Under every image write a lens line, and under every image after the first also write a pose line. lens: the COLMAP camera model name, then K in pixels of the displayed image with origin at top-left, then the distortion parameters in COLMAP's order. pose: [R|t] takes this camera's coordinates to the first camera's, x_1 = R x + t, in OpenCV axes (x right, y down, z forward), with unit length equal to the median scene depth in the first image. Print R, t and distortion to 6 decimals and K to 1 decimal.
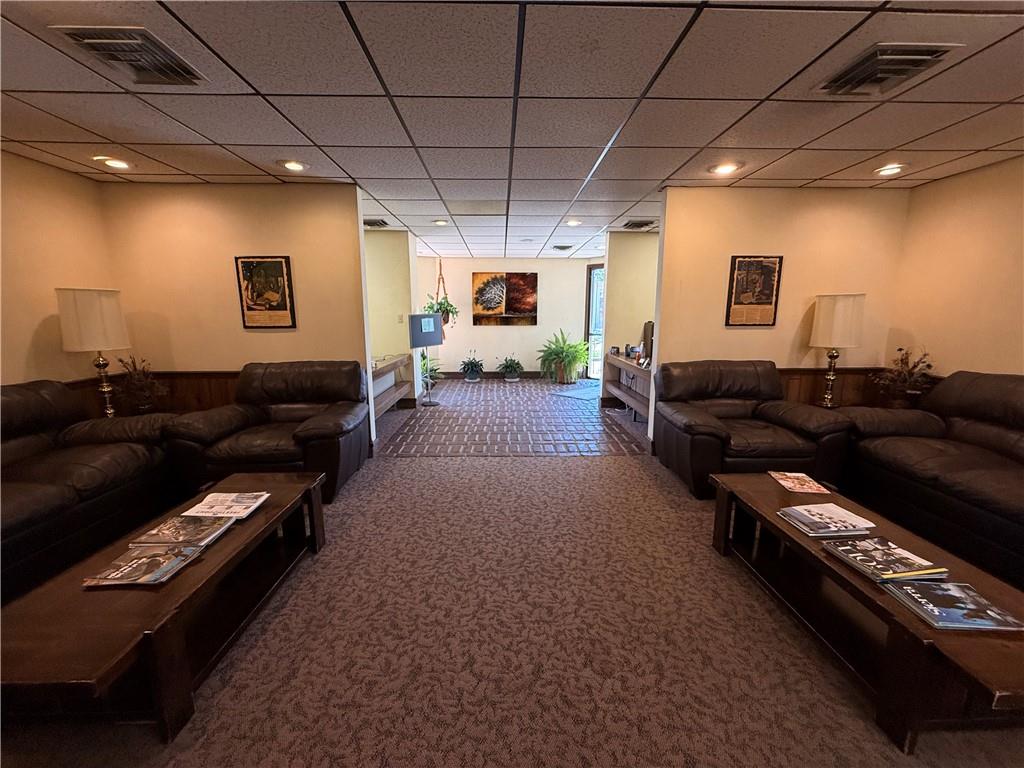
lens RADIAL K [[410.0, 0, 511.8], [0, 410.0, 386.7], [0, 0, 1]] dist [0.000028, -0.000001]
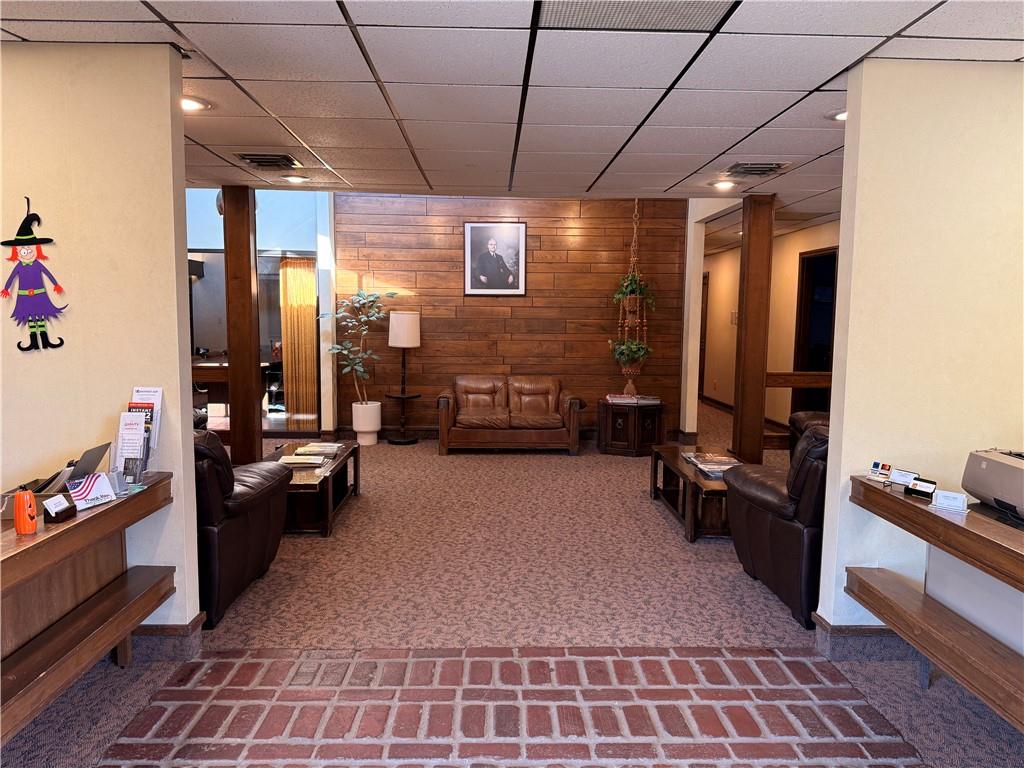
lens RADIAL K [[722.1, 0, 511.4], [0, 722.1, 385.2], [0, 0, 1]] dist [-0.001326, 0.000198]
pose [[-0.999961, -0.008555, -0.002100, 0.009880], [-0.008804, 0.962472, 0.271240, -0.377350], [-0.000299, 0.271248, -0.962510, 1.974857]]
